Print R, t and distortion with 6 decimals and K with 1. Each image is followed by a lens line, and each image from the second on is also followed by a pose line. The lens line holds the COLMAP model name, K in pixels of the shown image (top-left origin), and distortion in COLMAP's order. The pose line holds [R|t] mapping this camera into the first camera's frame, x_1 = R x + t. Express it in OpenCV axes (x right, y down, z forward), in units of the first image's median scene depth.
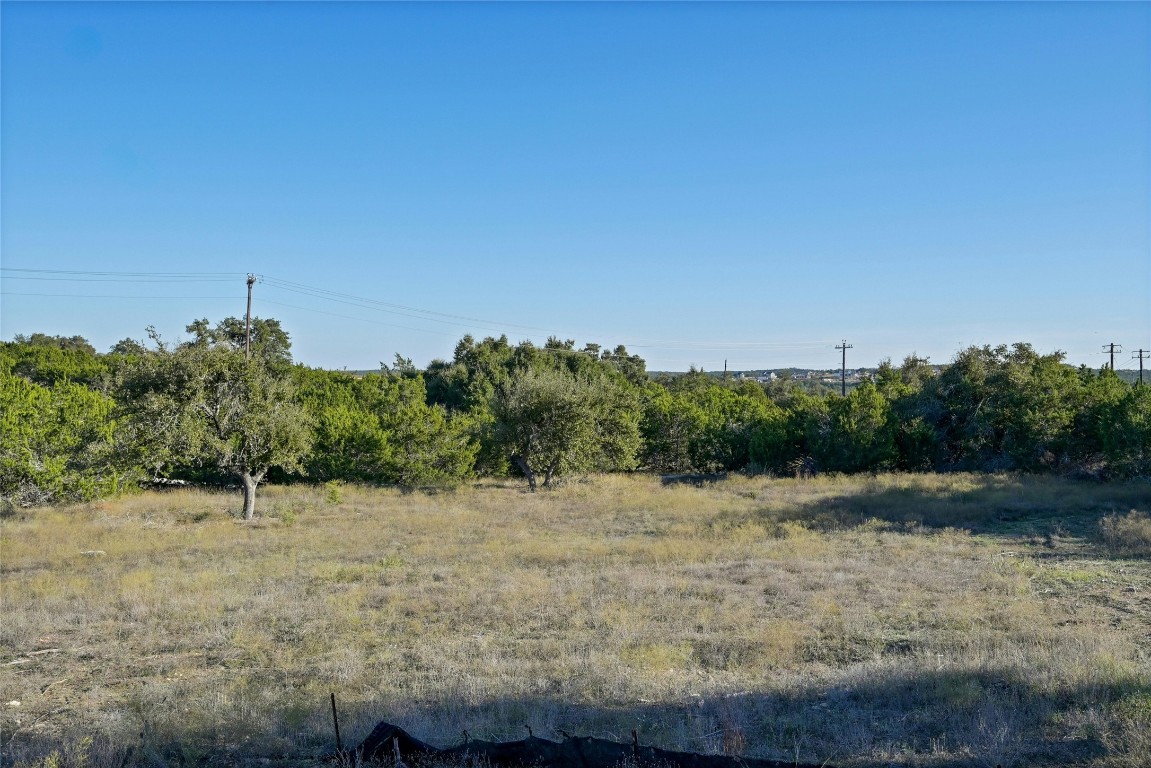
lens RADIAL K [[1101.8, 0, 583.2], [0, 1101.8, 388.5], [0, 0, 1]] dist [-0.001952, 0.000000]
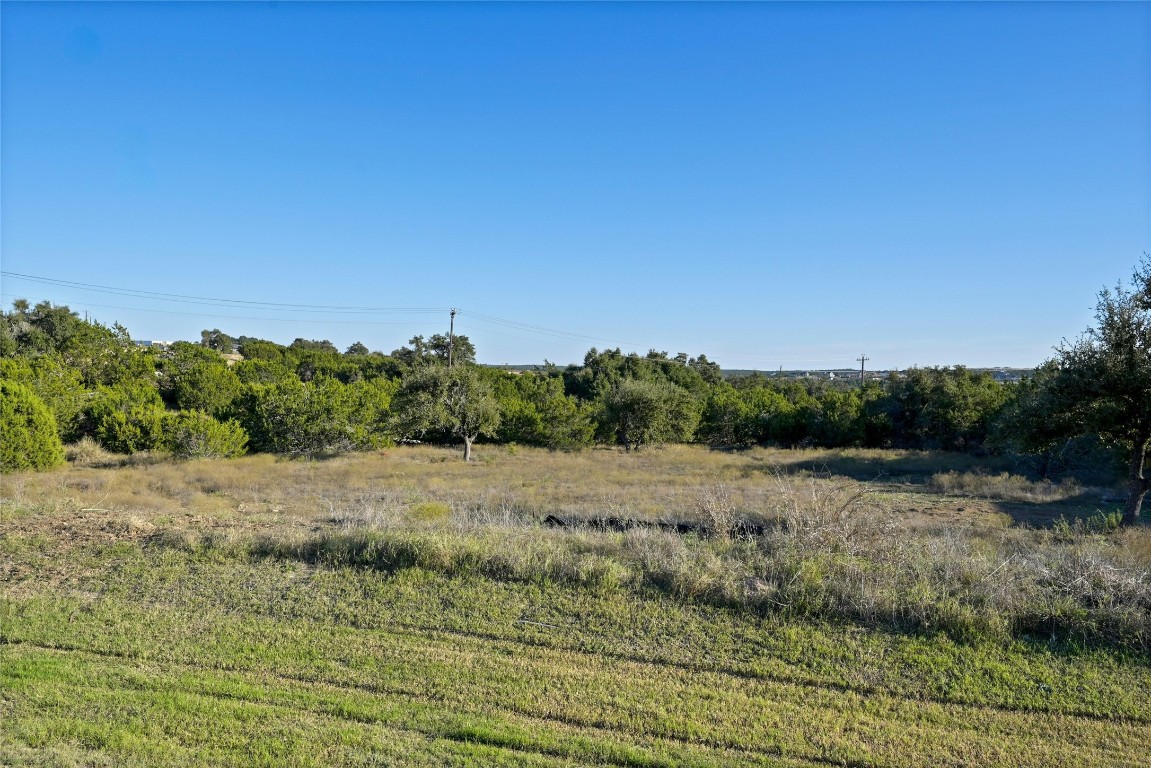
lens RADIAL K [[1101.8, 0, 575.6], [0, 1101.8, 381.7], [0, 0, 1]] dist [-0.001952, 0.000000]
pose [[0.991348, 0.021378, -0.129504, 0.078287], [-0.019459, 0.999682, 0.016067, -0.033694], [0.129806, -0.013408, 0.991449, -0.572815]]
